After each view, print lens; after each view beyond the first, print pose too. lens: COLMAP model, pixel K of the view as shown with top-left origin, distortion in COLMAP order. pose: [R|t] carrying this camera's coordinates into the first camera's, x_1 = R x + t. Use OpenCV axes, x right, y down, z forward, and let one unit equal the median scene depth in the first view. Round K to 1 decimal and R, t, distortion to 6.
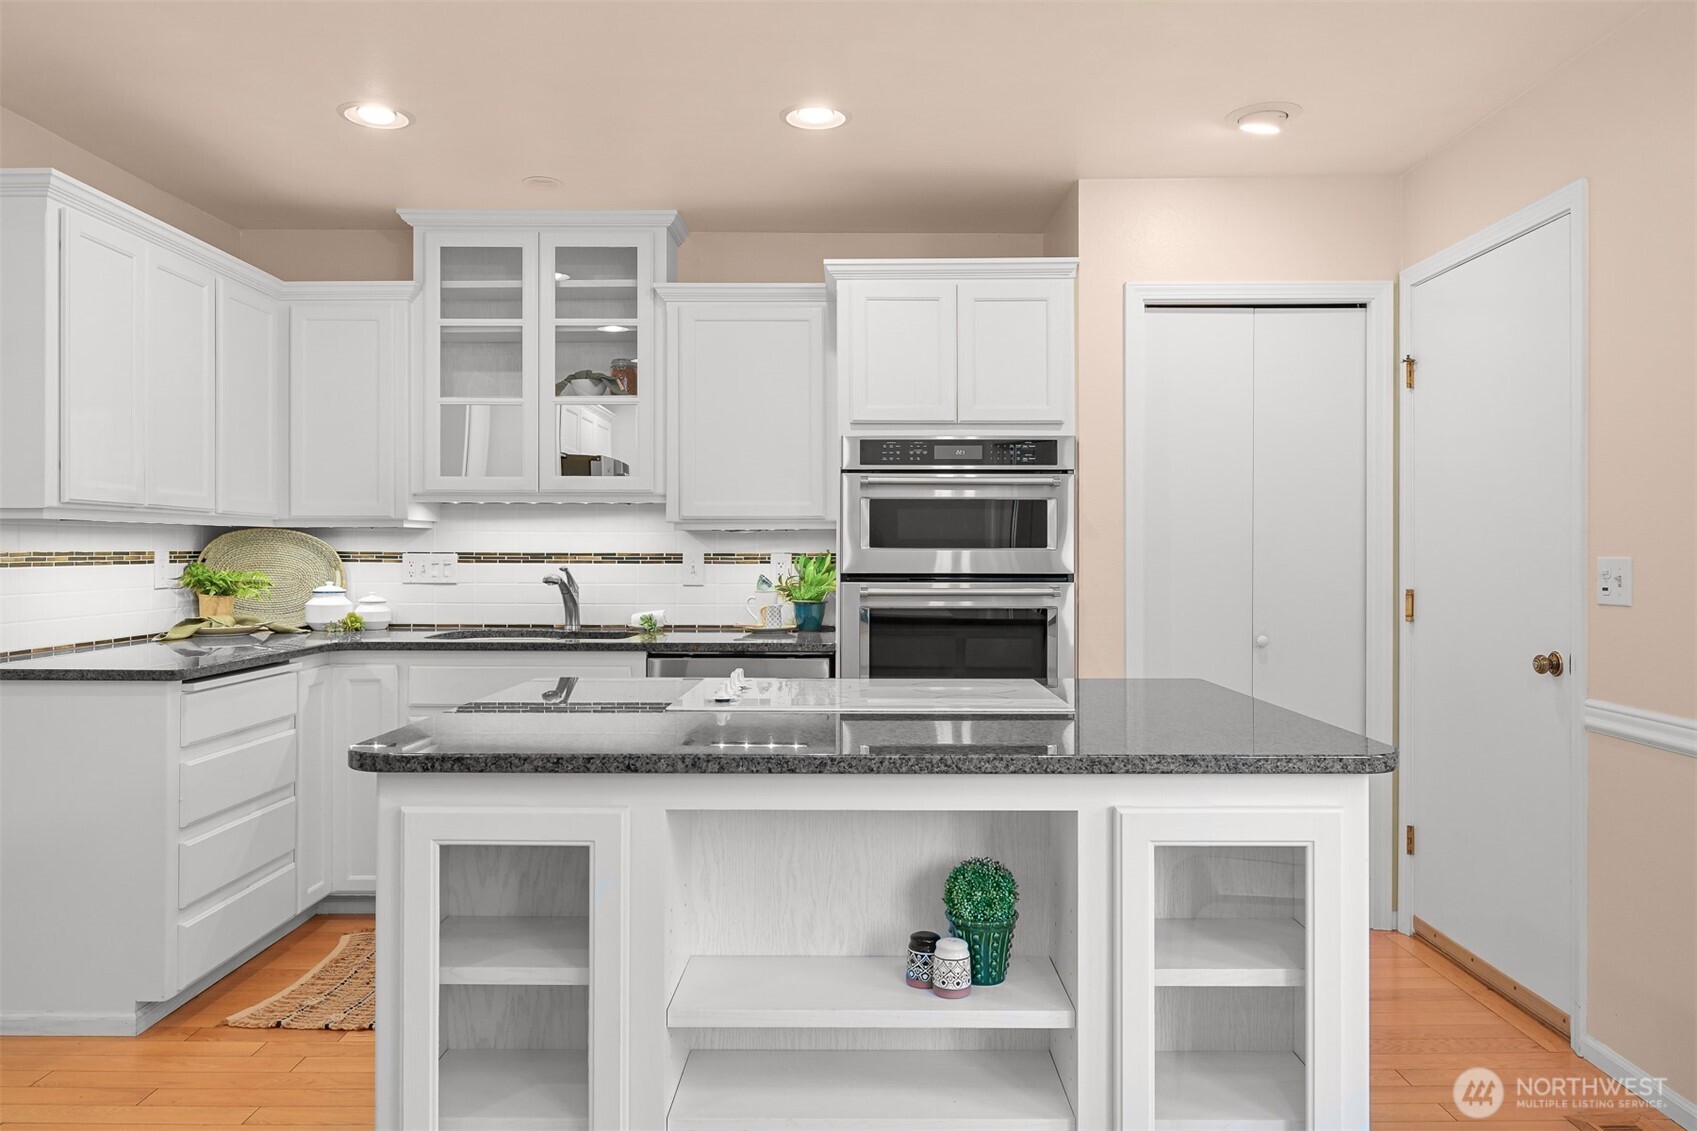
lens RADIAL K [[1155.9, 0, 846.9], [0, 1155.9, 546.5], [0, 0, 1]] dist [-0.006492, 0.001211]
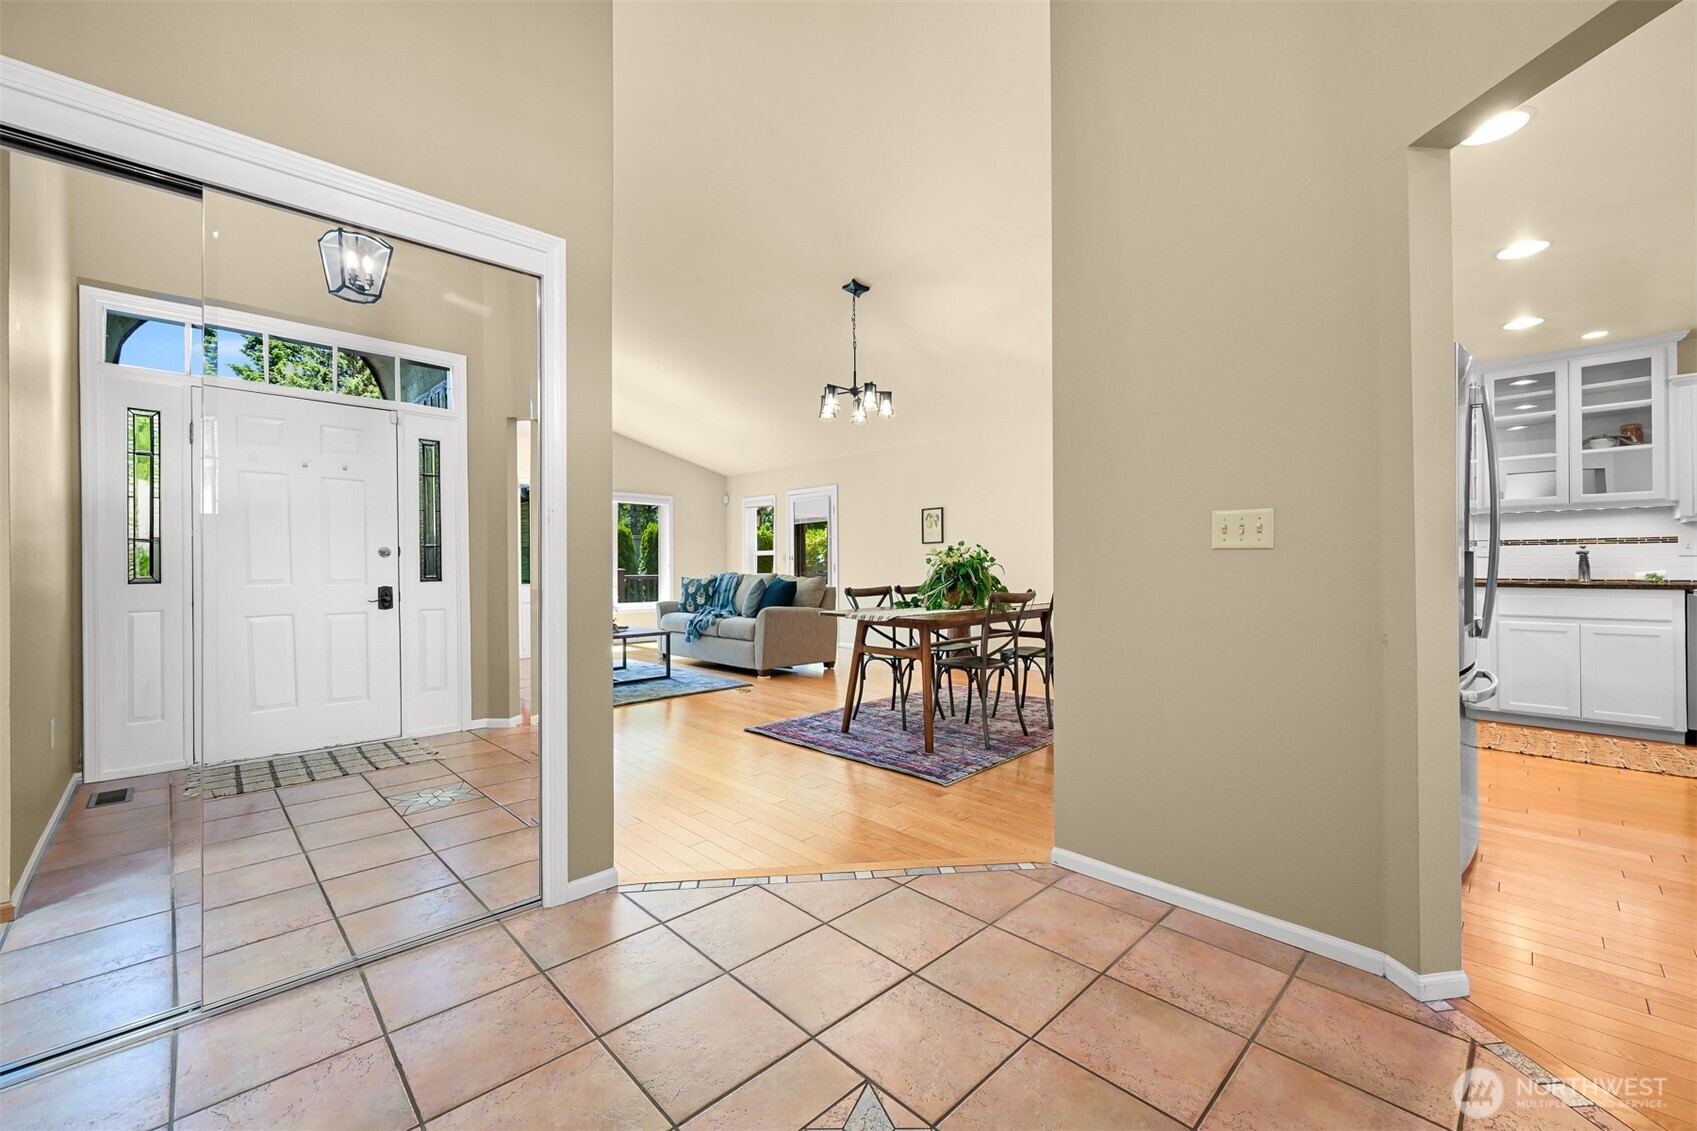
lens RADIAL K [[681.6, 0, 857.6], [0, 681.6, 561.3], [0, 0, 1]] dist [-0.001642, 0.000589]
pose [[0.701951, -0.008551, -0.712174, -0.304944], [0.007241, 0.999962, -0.004869, 0.041972], [0.712189, -0.001739, 0.701986, -0.575473]]
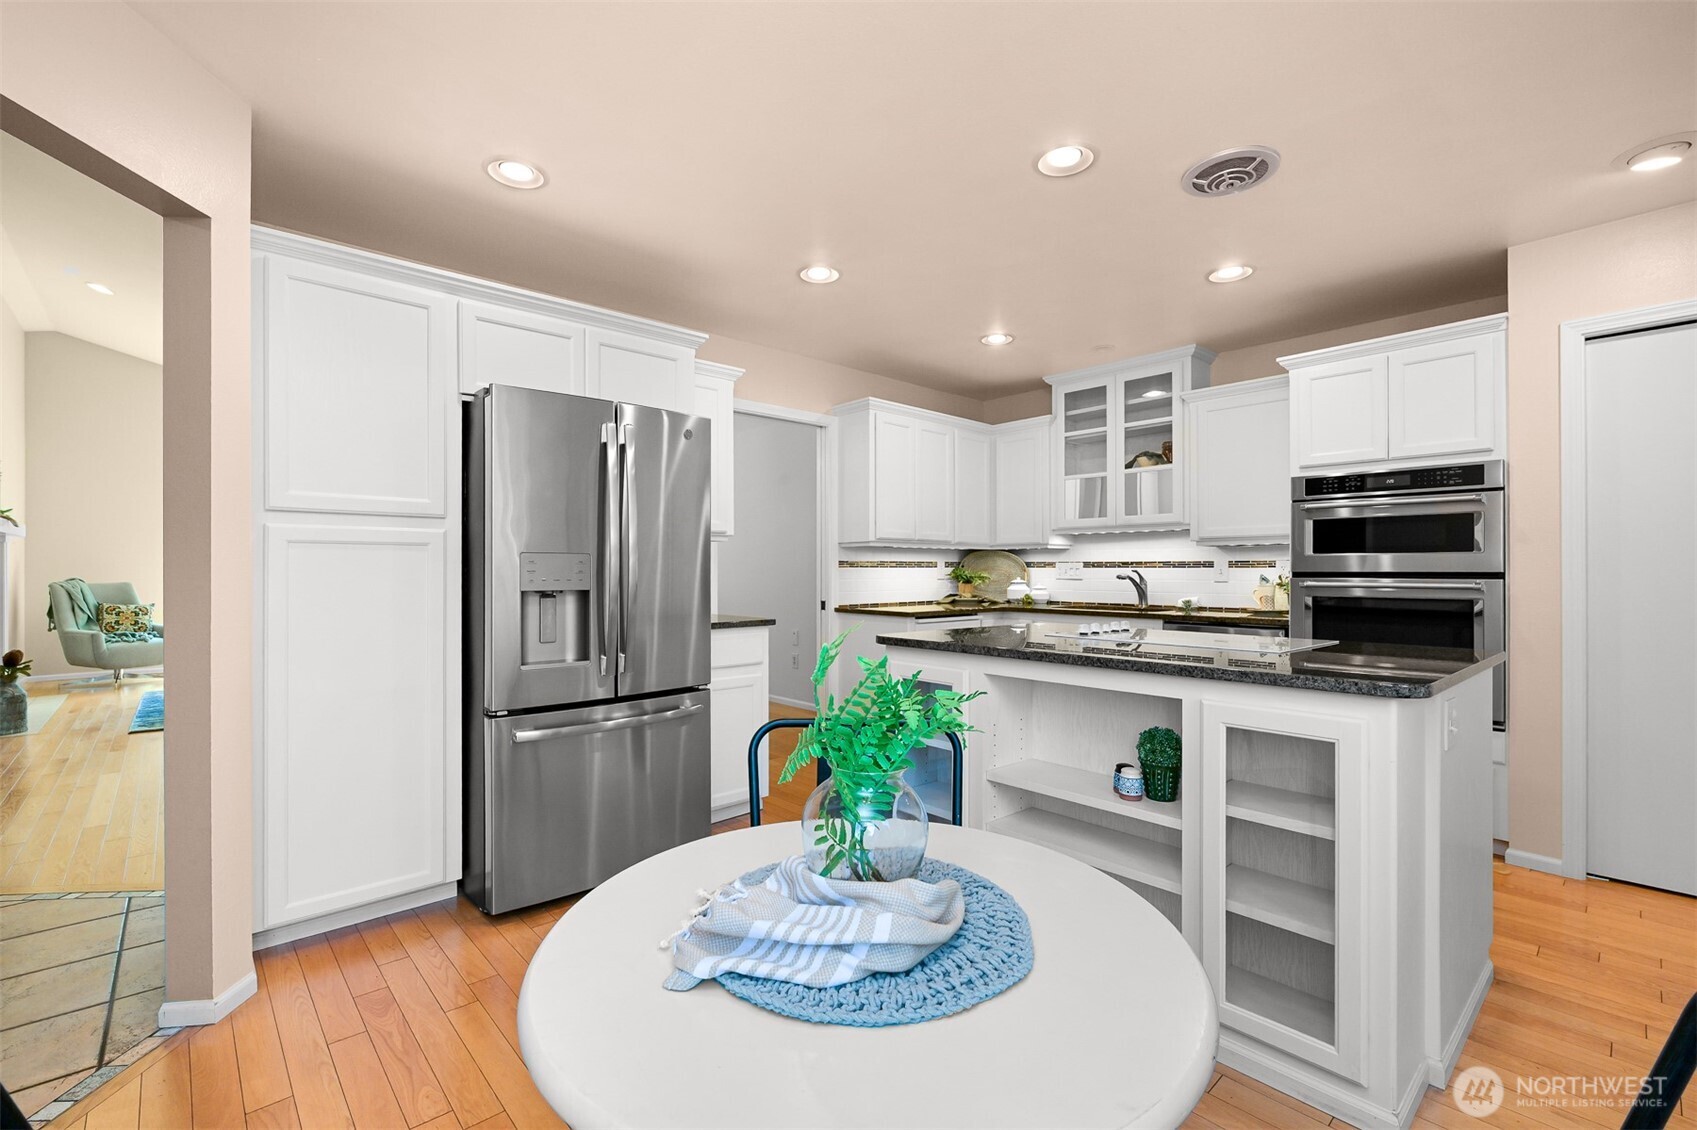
lens RADIAL K [[723.1, 0, 857.6], [0, 723.1, 570.1], [0, 0, 1]] dist [-0.000523, -0.000323]
pose [[0.681859, -0.001111, -0.731483, 0.272530], [0.002453, 0.999997, 0.000768, 0.017996], [0.731480, -0.002318, 0.681859, -0.018136]]
